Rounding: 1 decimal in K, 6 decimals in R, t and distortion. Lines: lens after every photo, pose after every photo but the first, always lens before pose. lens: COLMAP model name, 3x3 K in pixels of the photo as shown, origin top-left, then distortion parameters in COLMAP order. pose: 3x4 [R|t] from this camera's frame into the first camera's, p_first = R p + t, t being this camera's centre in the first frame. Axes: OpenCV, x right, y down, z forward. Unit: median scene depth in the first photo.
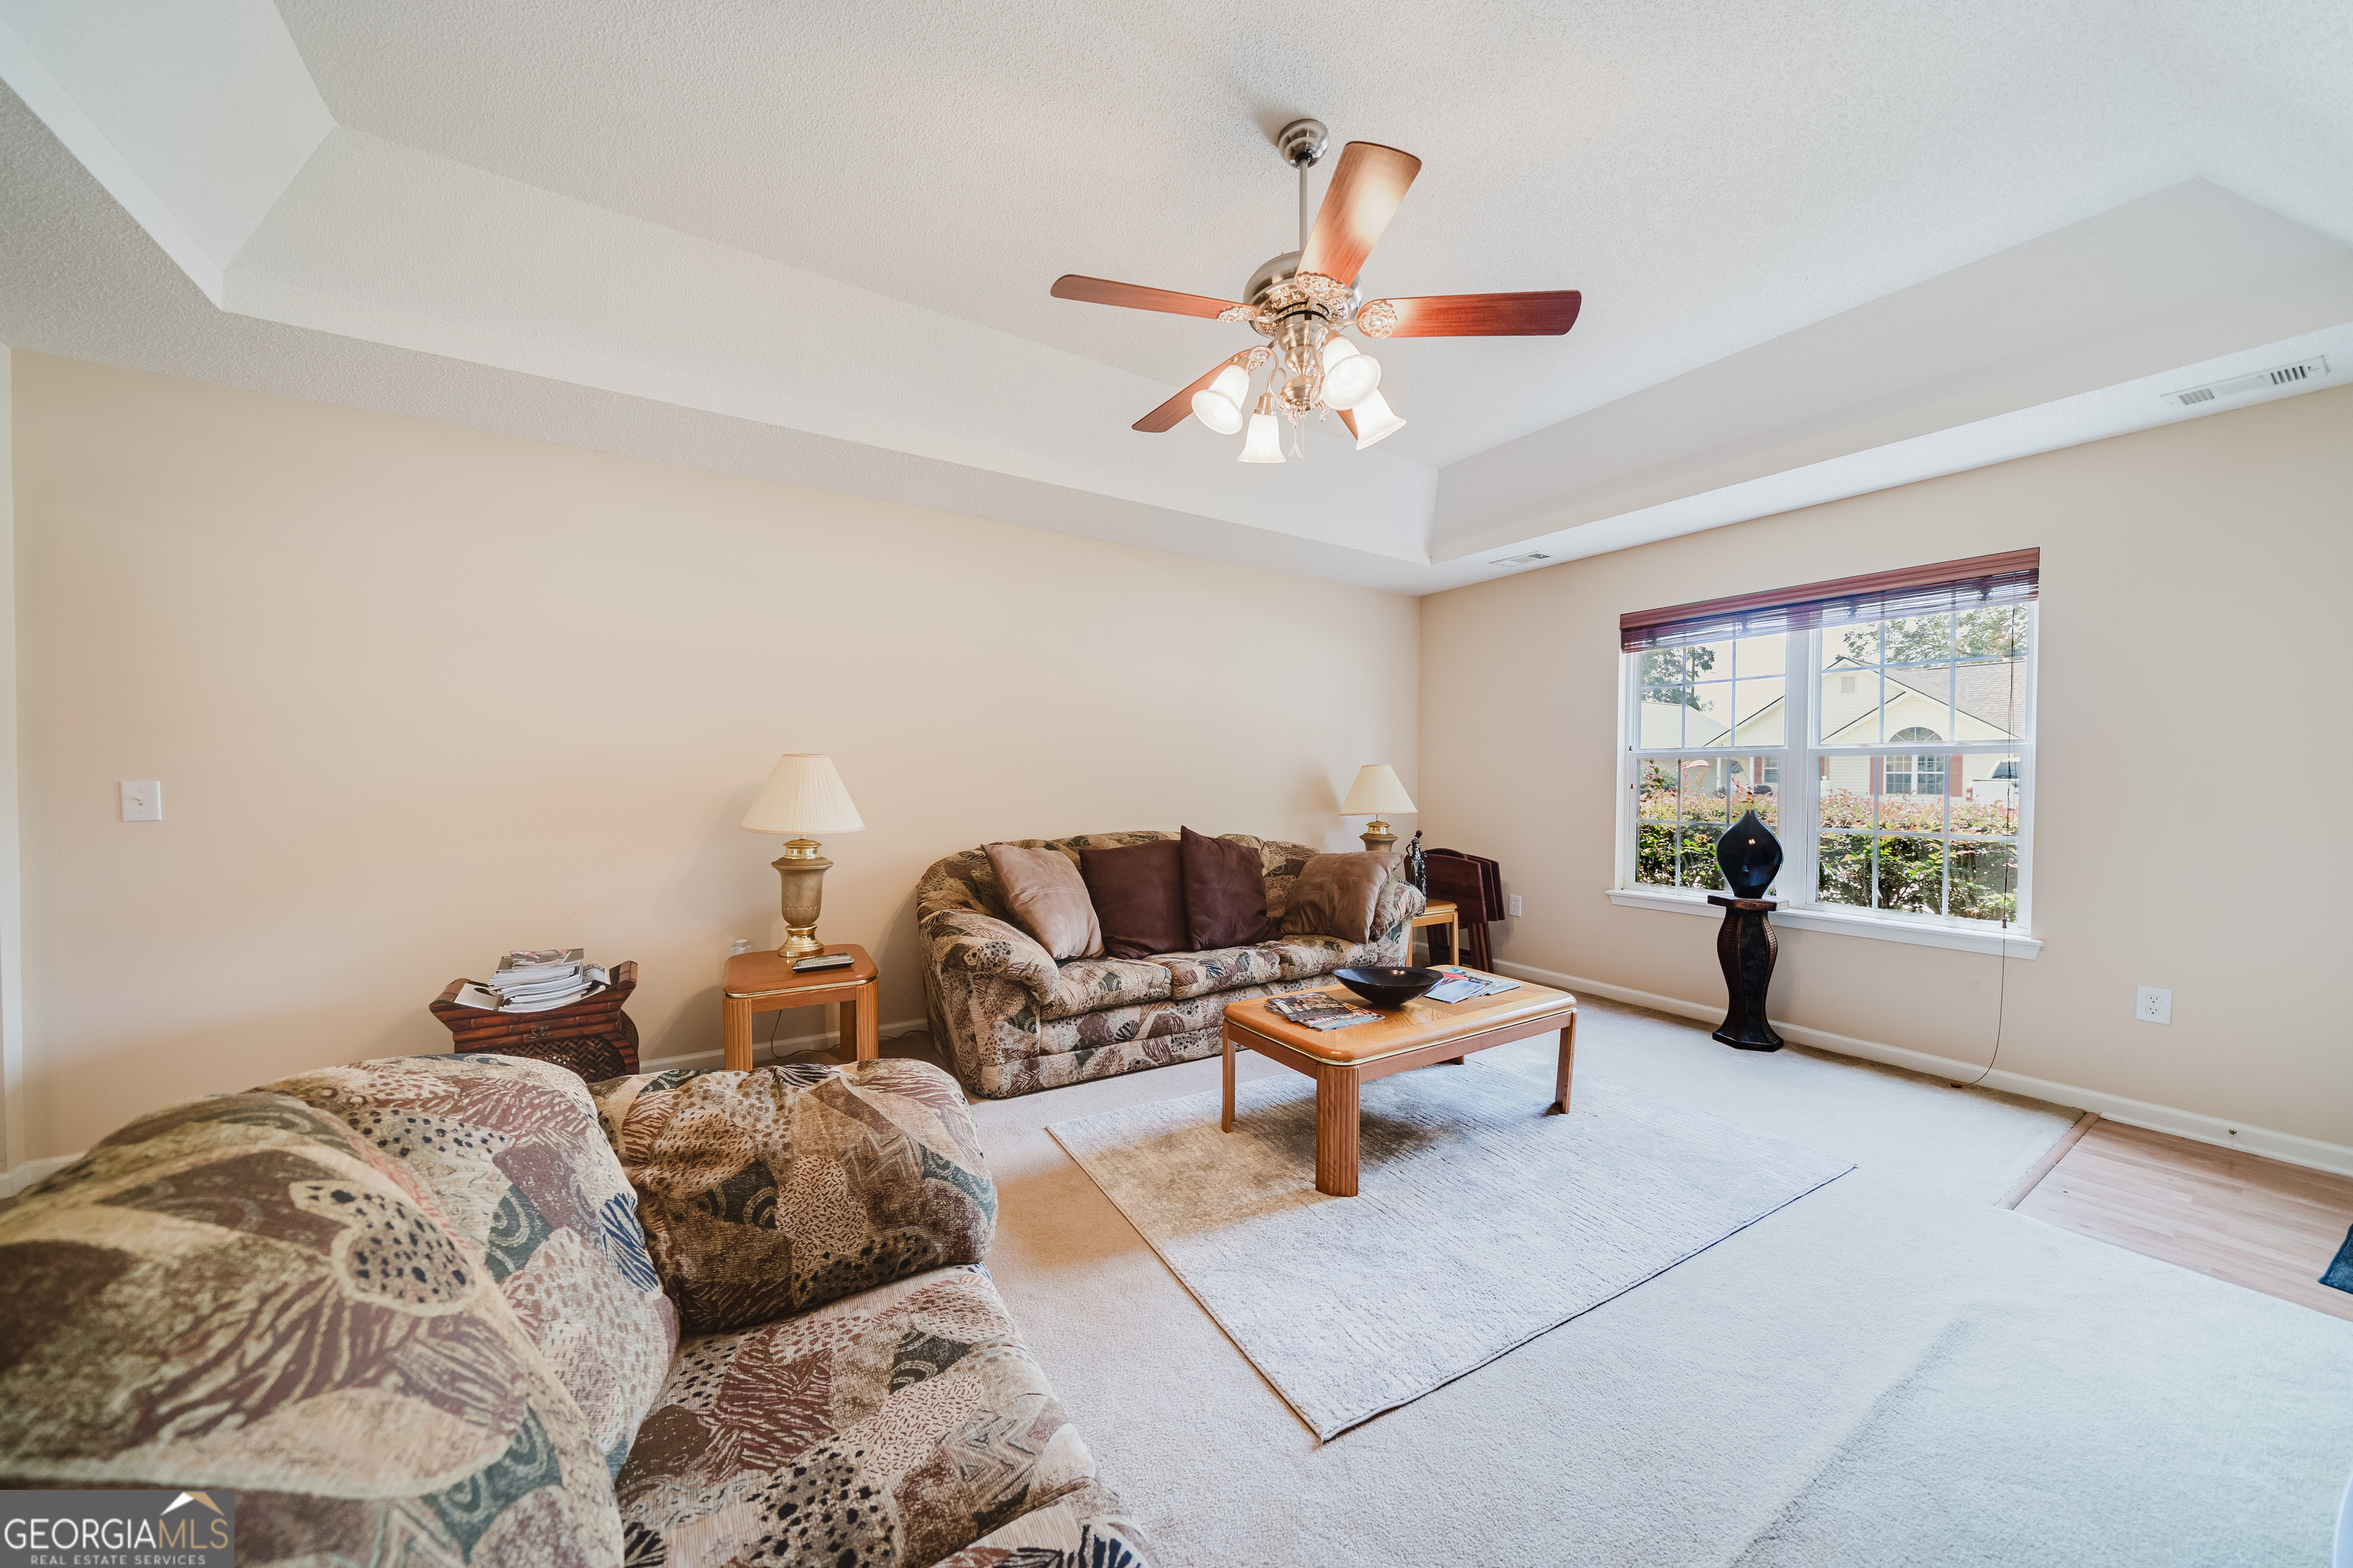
lens RADIAL K [[840.5, 0, 1176.5], [0, 840.5, 784.0], [0, 0, 1]] dist [-0.002027, -0.000102]
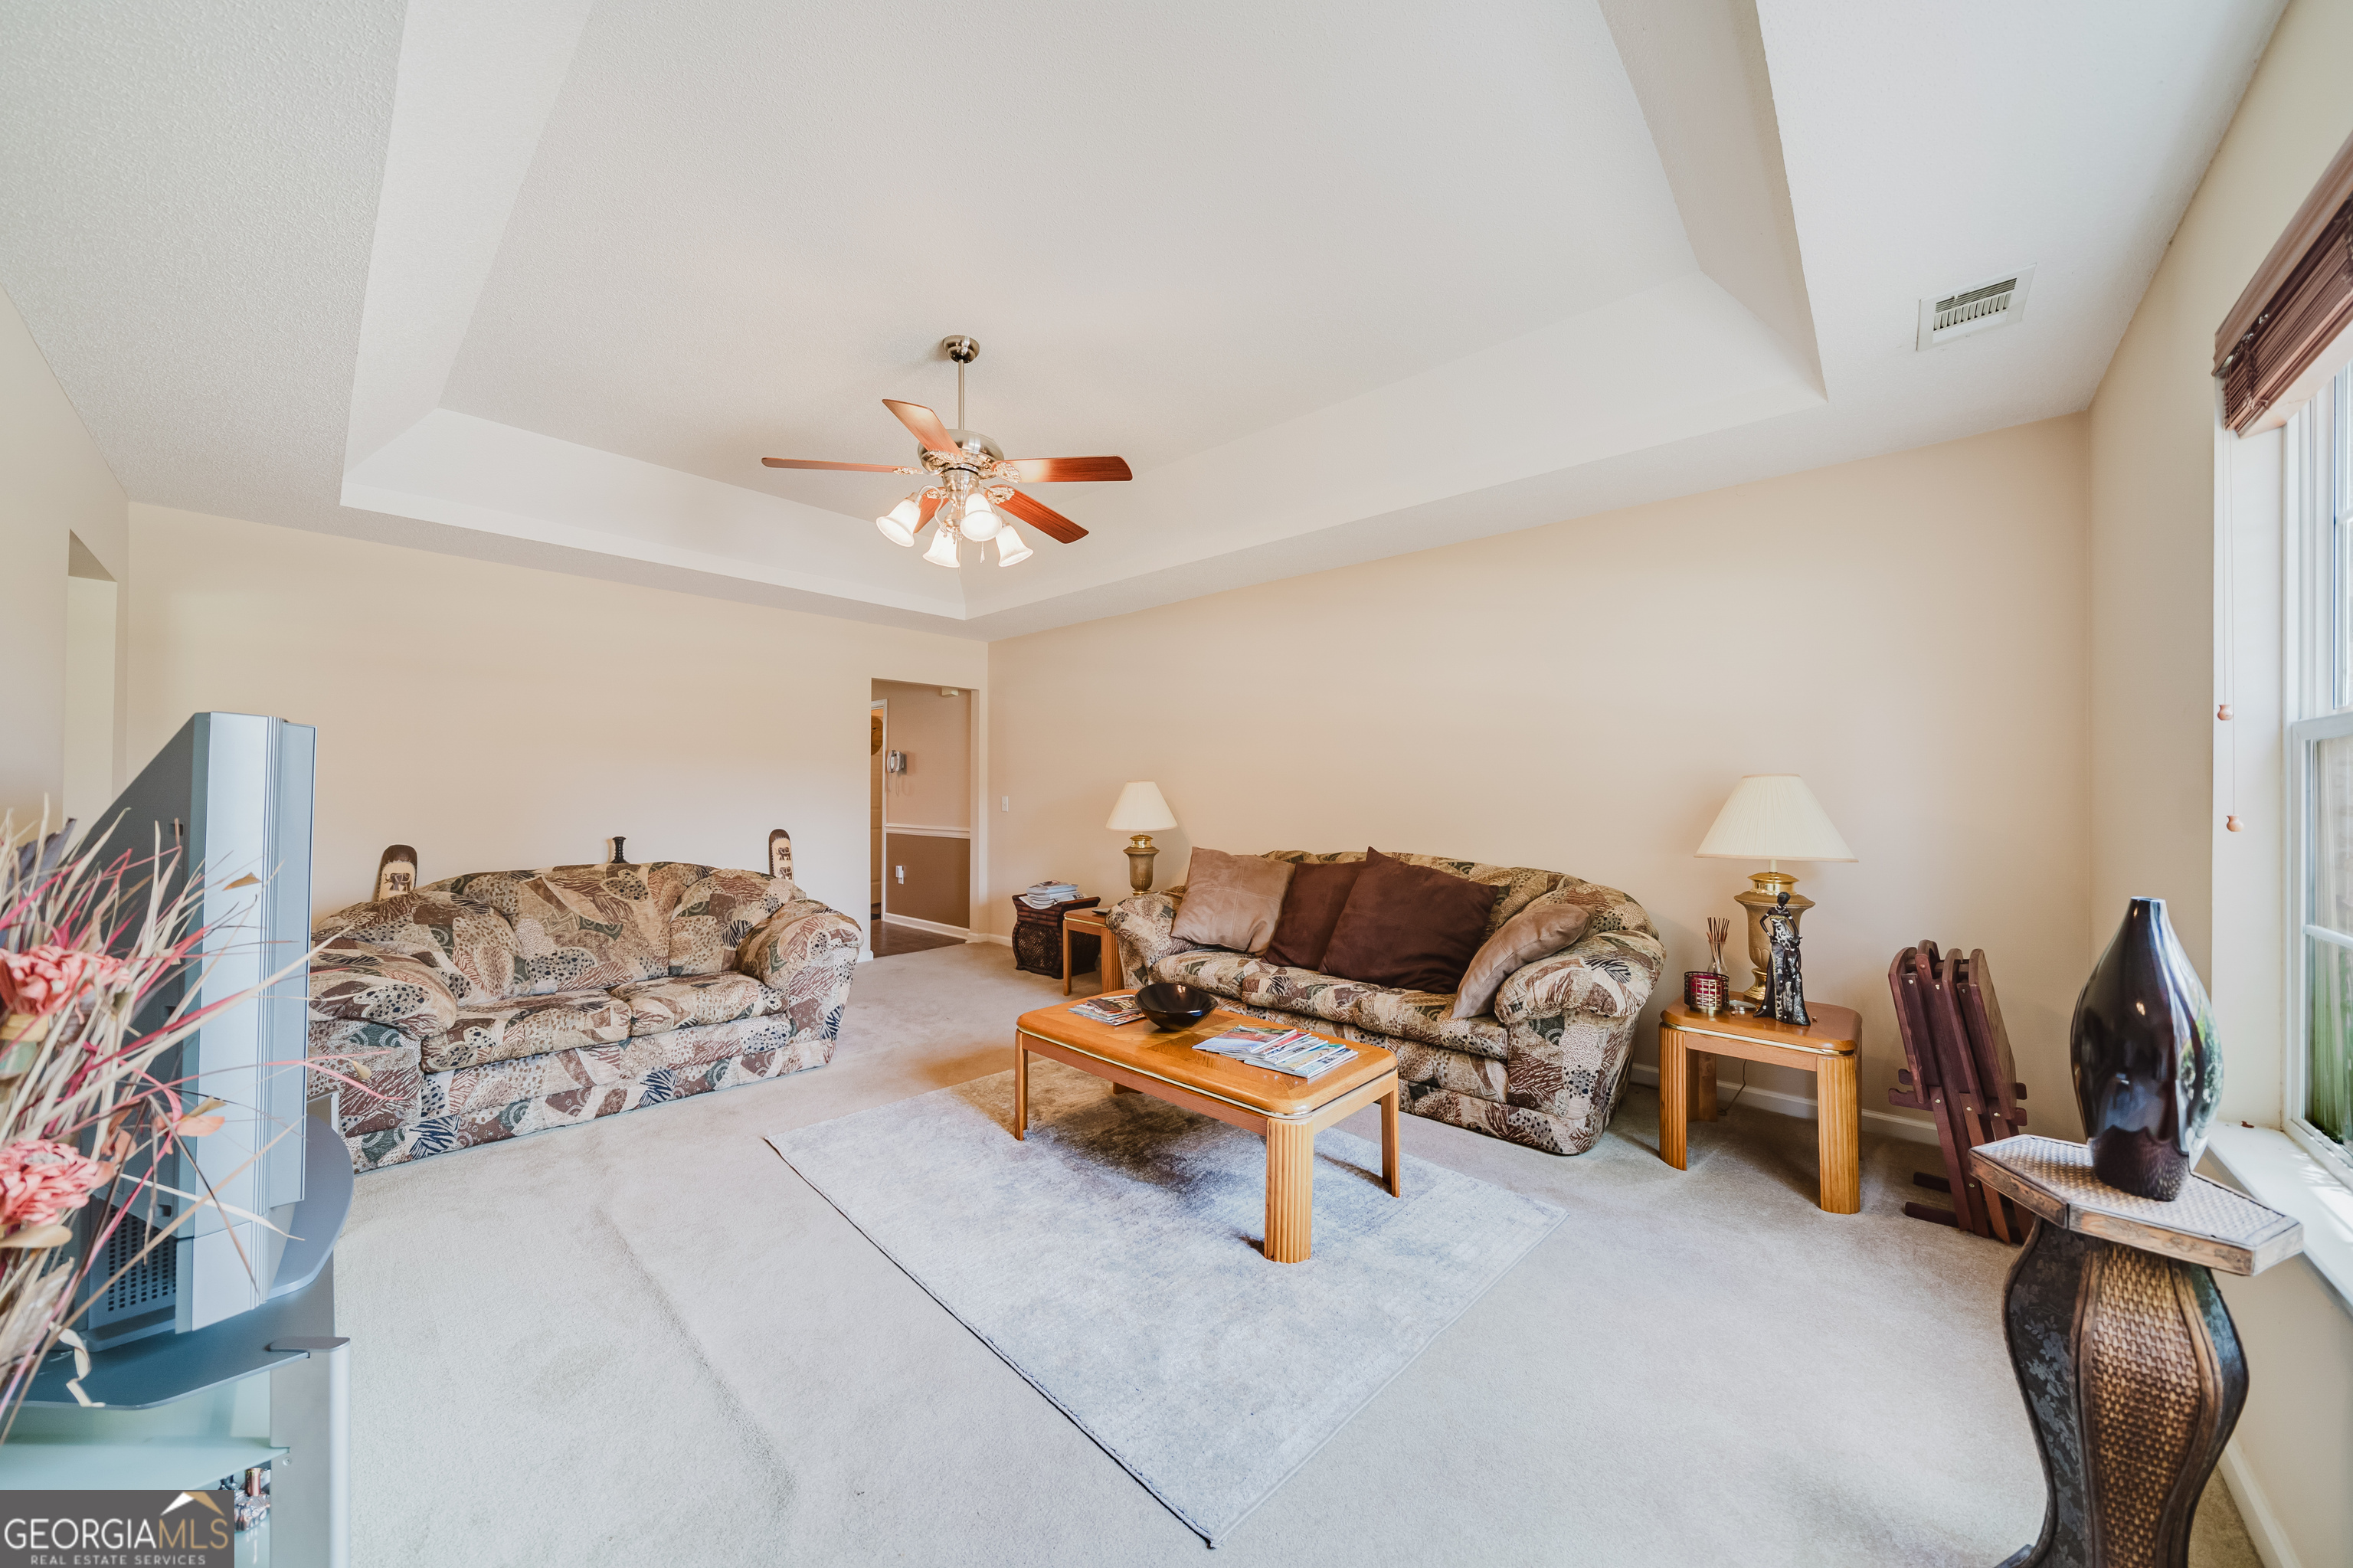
lens RADIAL K [[805.8, 0, 1173.1], [0, 805.8, 791.1], [0, 0, 1]] dist [-0.001765, -0.000347]
pose [[0.269942, -0.009717, -0.962828, 0.948344], [-0.026912, 0.999482, -0.017632, 0.011742], [0.962500, 0.030672, 0.269541, 0.630517]]
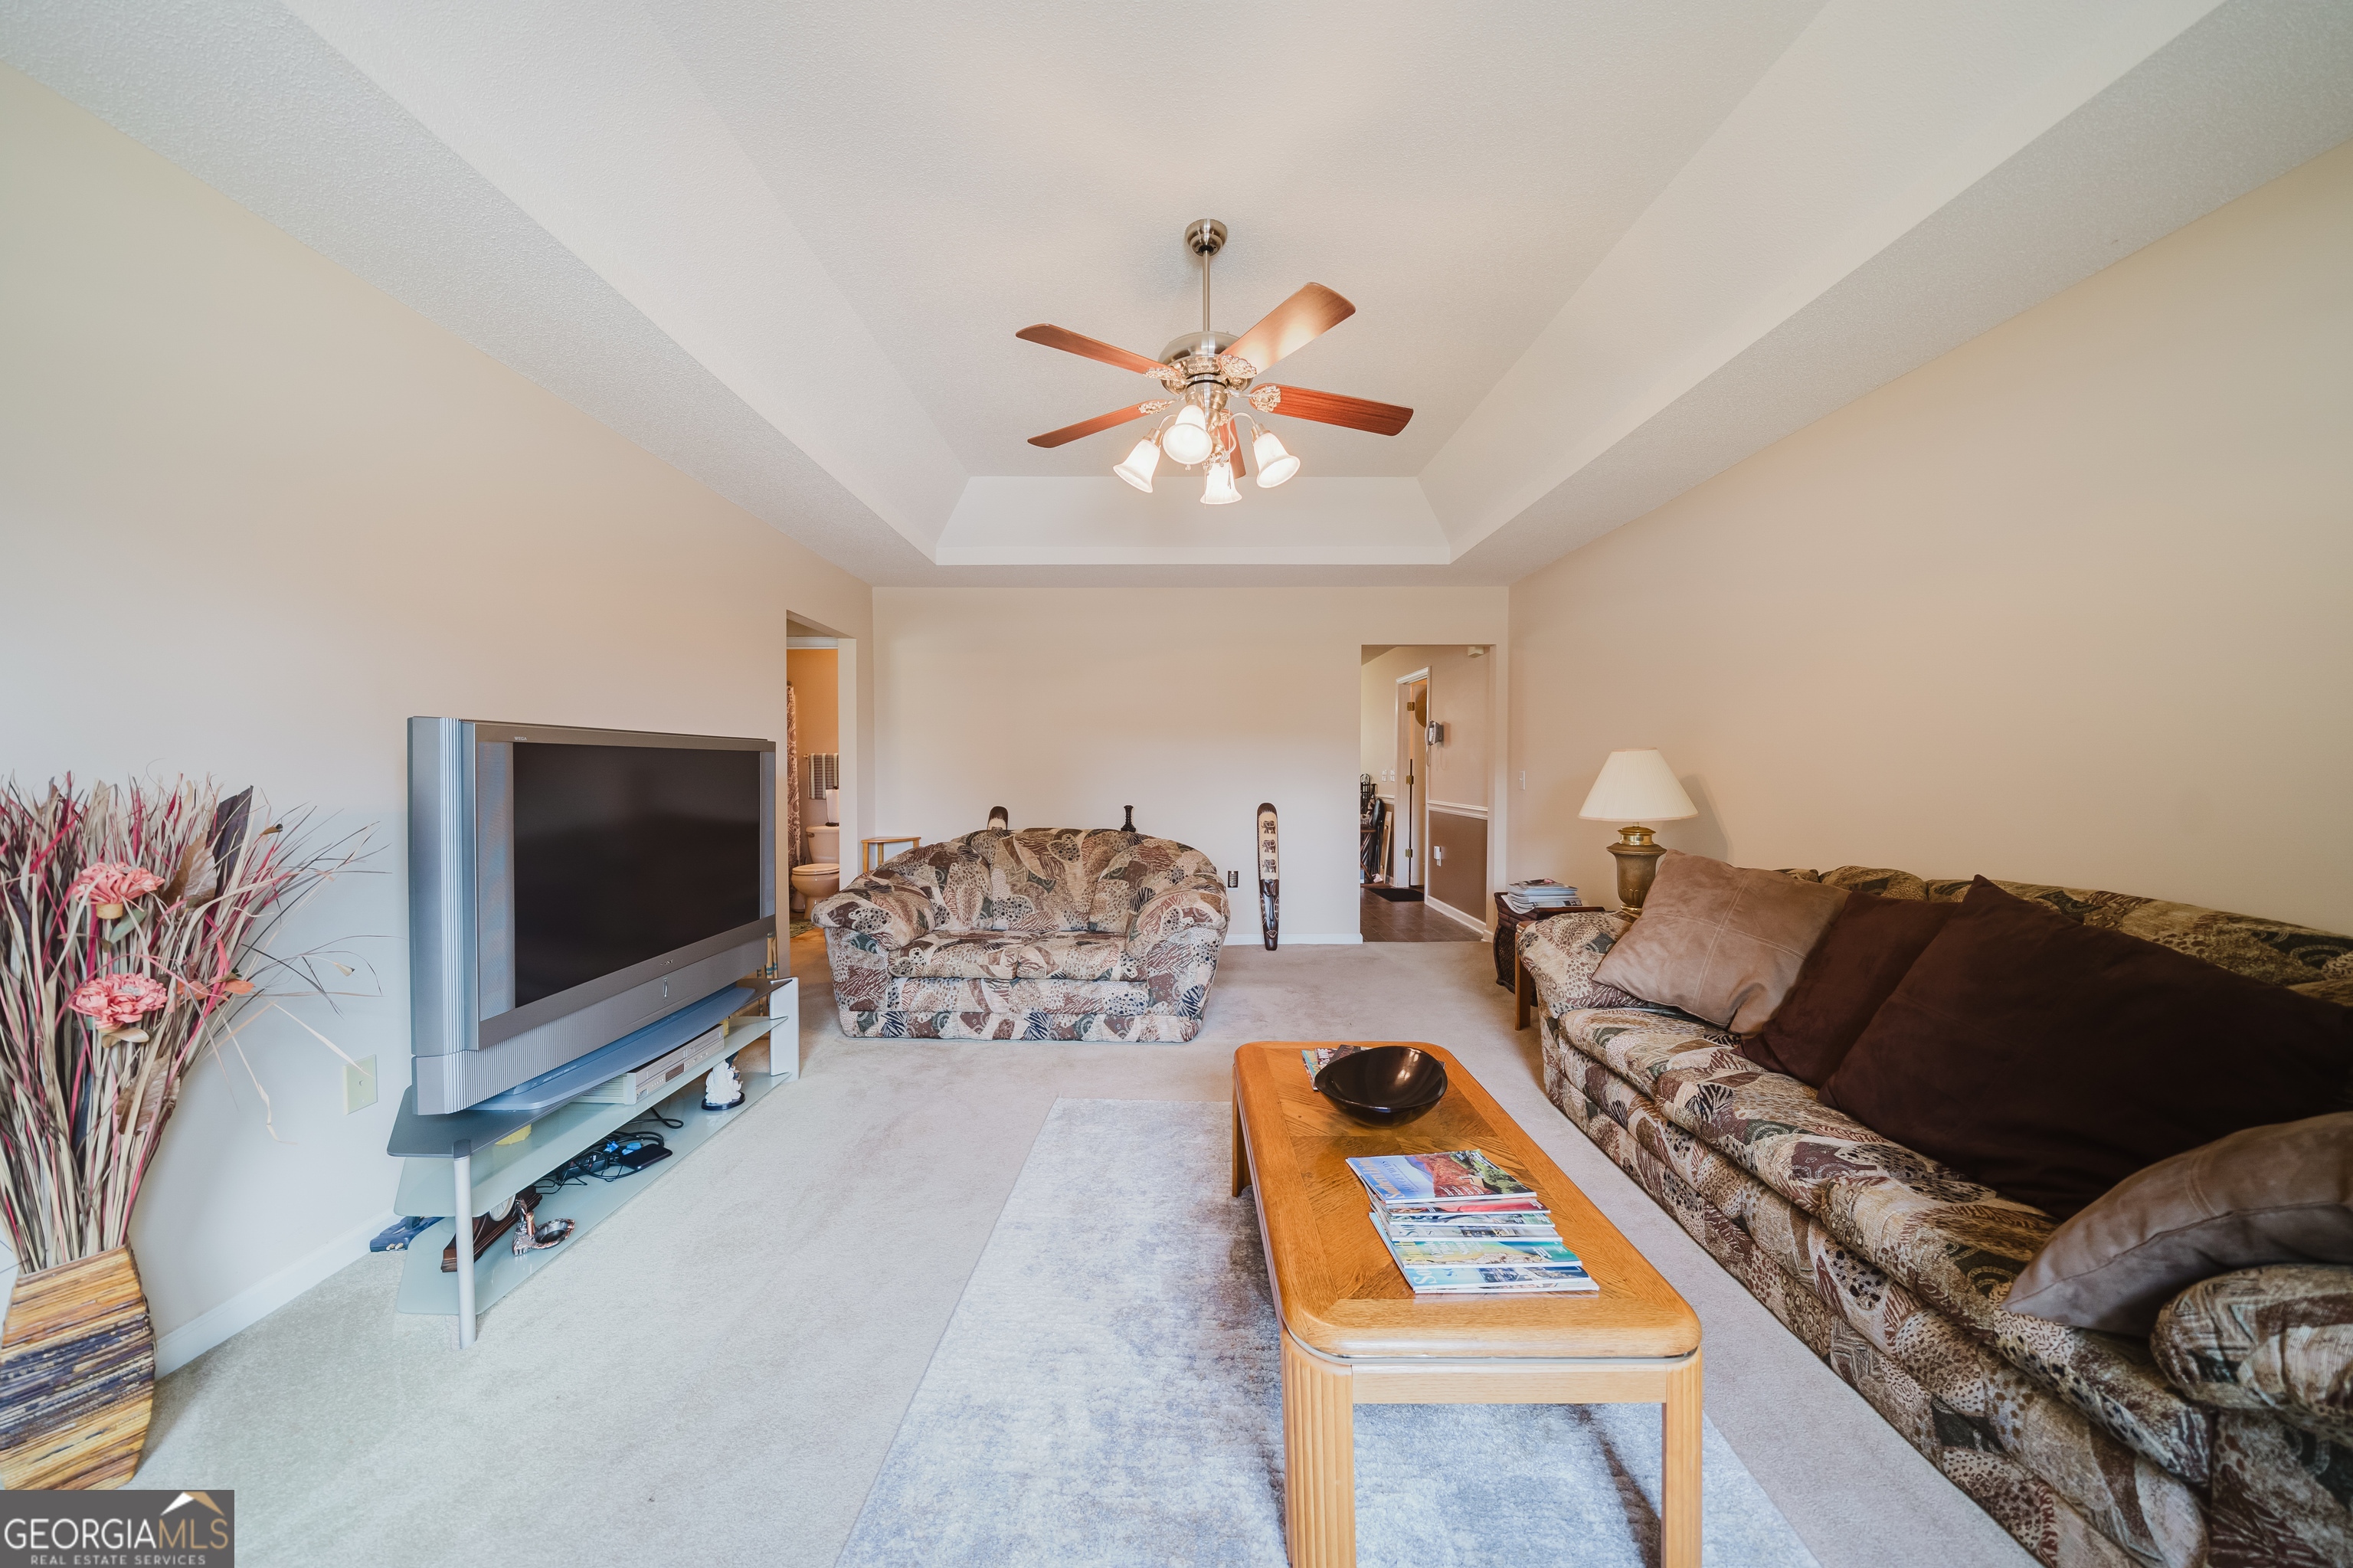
lens RADIAL K [[805.8, 0, 1173.1], [0, 805.8, 791.1], [0, 0, 1]] dist [-0.001765, -0.000347]
pose [[-0.527548, 0.018821, -0.849316, 0.708838], [-0.026370, 0.998910, 0.038515, -0.001203], [0.849116, 0.042715, -0.526477, 0.992732]]
